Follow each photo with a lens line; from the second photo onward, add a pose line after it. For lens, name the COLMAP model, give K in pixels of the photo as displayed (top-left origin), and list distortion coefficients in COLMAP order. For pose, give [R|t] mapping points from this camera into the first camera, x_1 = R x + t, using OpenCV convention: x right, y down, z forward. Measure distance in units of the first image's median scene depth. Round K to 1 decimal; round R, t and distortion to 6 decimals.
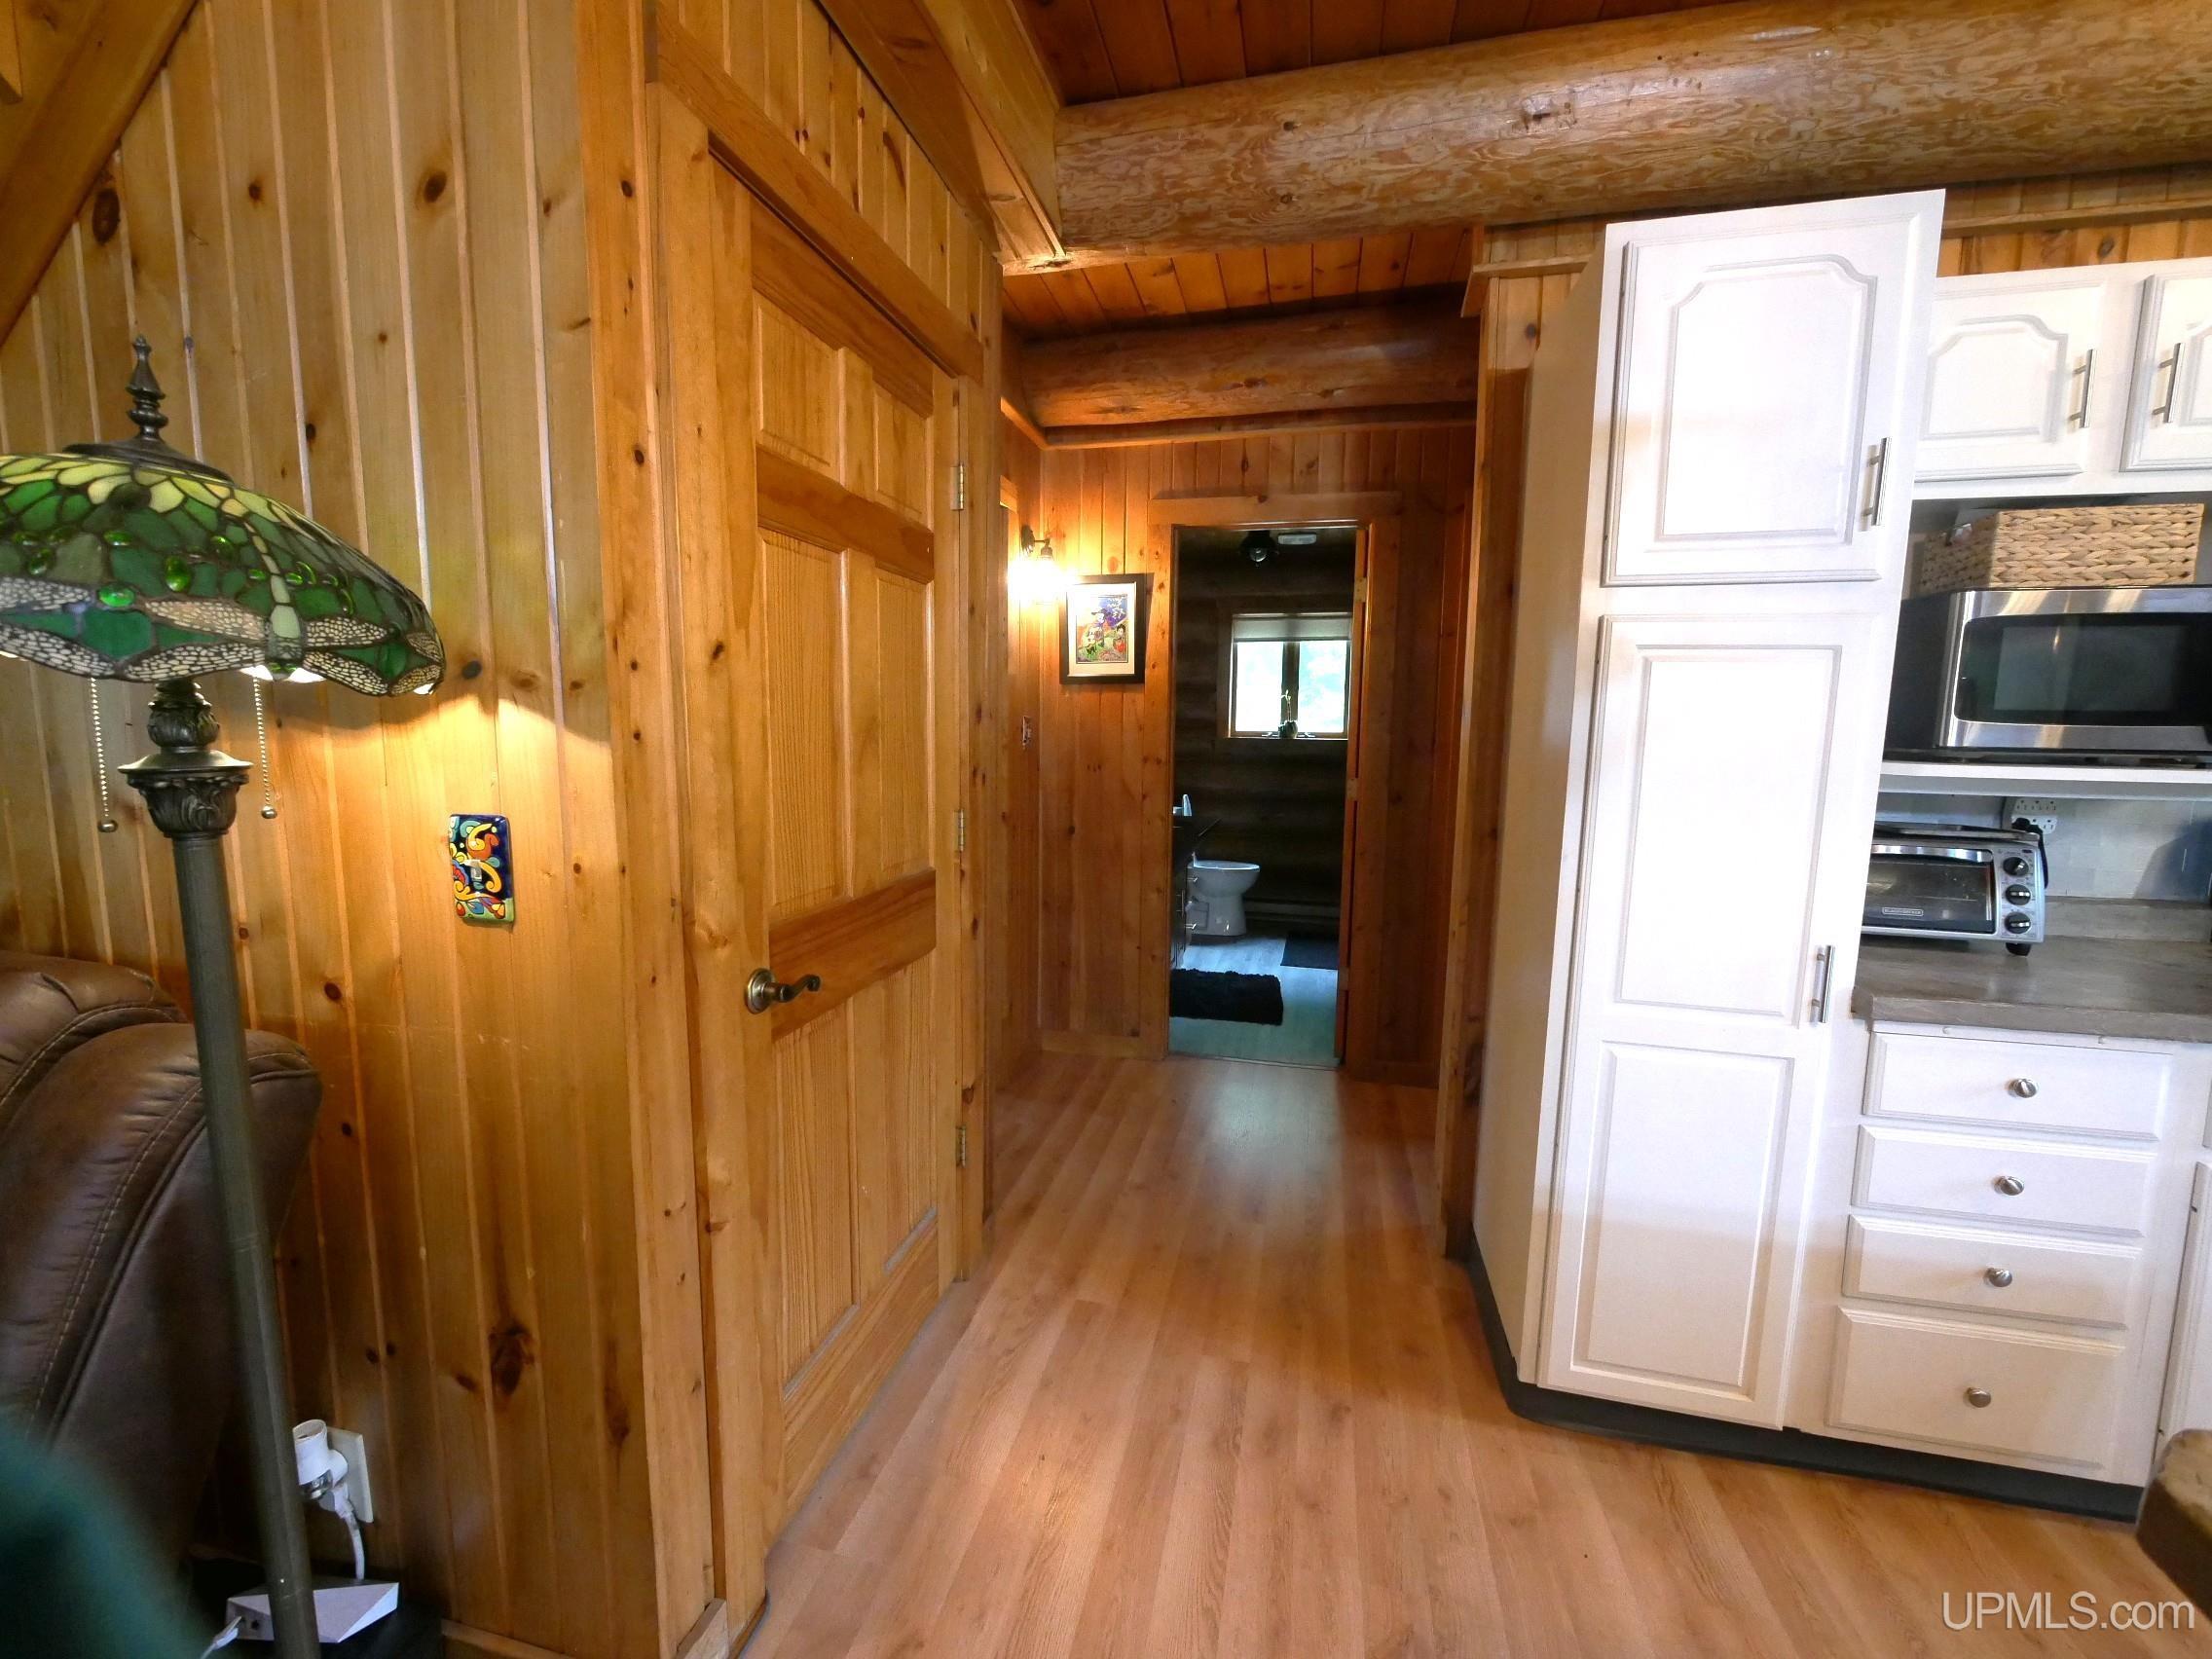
lens RADIAL K [[905.5, 0, 1099.3], [0, 905.5, 832.5], [0, 0, 1]] dist [-0.008847, 0.000543]
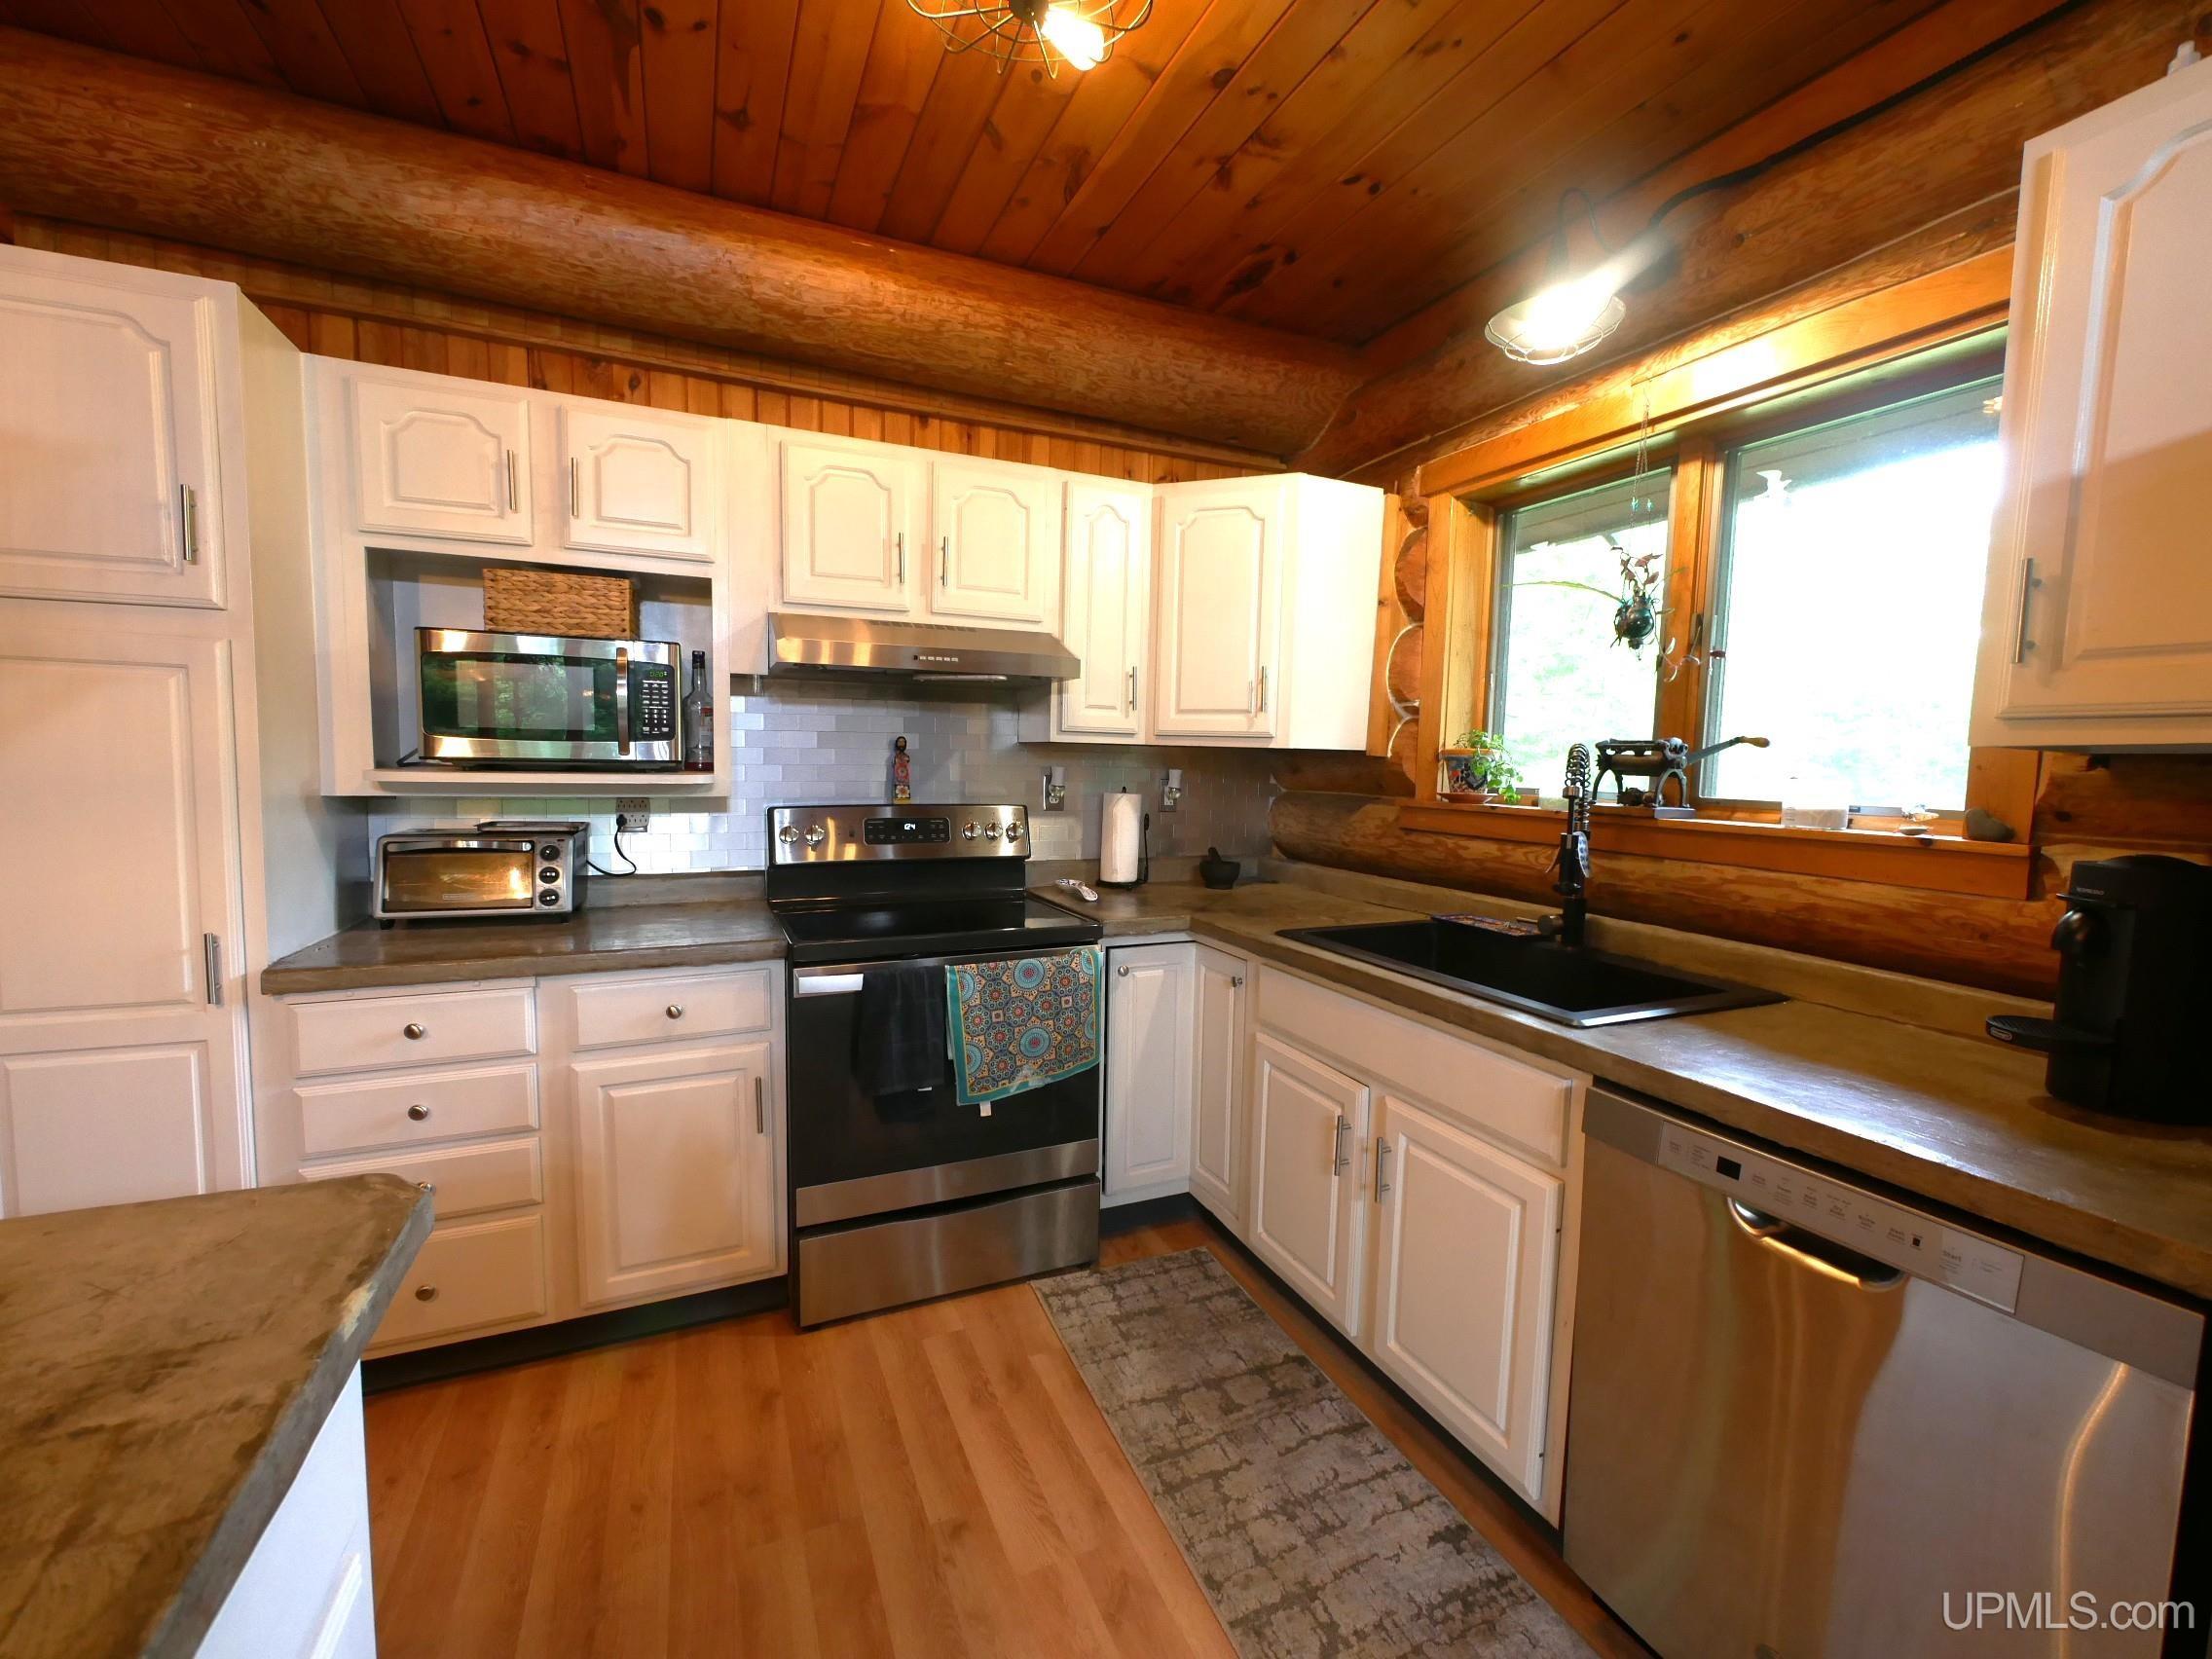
lens RADIAL K [[905.5, 0, 1099.7], [0, 905.5, 830.5], [0, 0, 1]] dist [-0.008847, 0.000543]
pose [[0.789236, -0.045325, 0.612415, 0.530204], [0.061588, 0.998086, -0.005502, 0.037858], [-0.610994, 0.042060, 0.790517, -0.292178]]
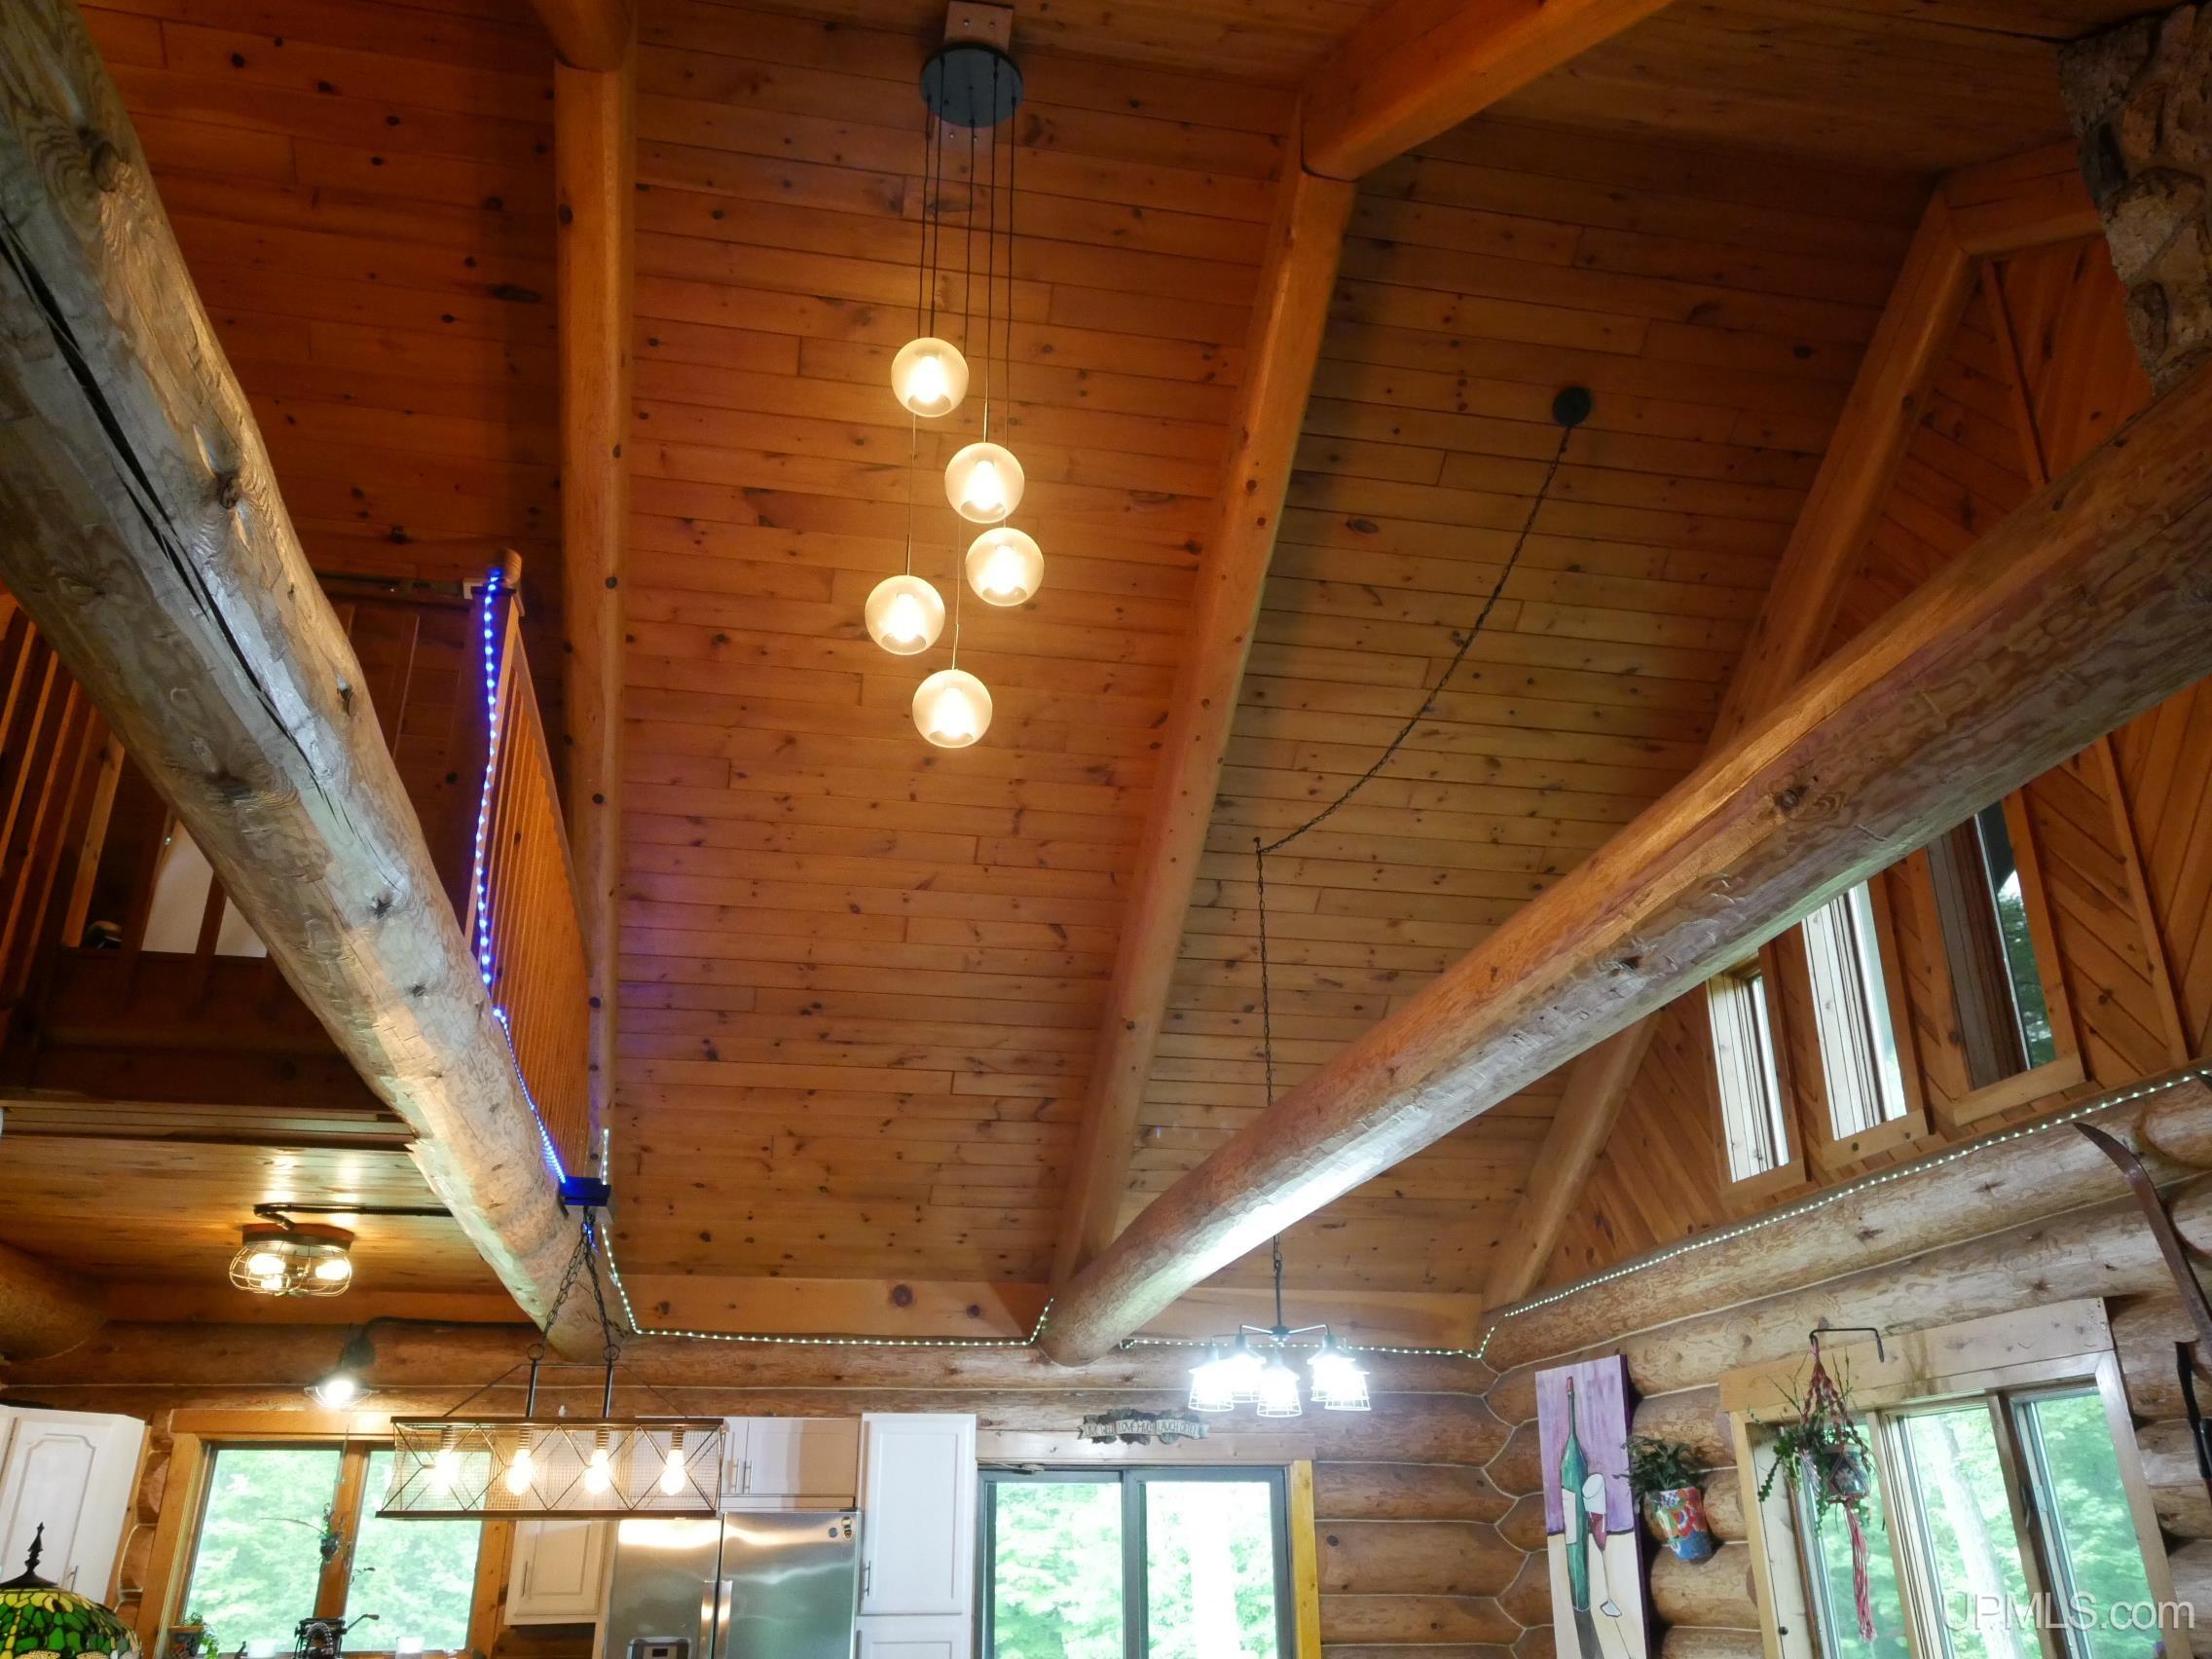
lens RADIAL K [[1755.7, 0, 1094.1], [0, 1755.7, 826.7], [0, 0, 1]] dist [0.007298, 0.016425]
pose [[-0.423394, 0.346957, 0.836874, -1.715368], [0.105226, 0.936339, -0.334958, -0.113755], [-0.899814, -0.053758, -0.432949, 0.185500]]
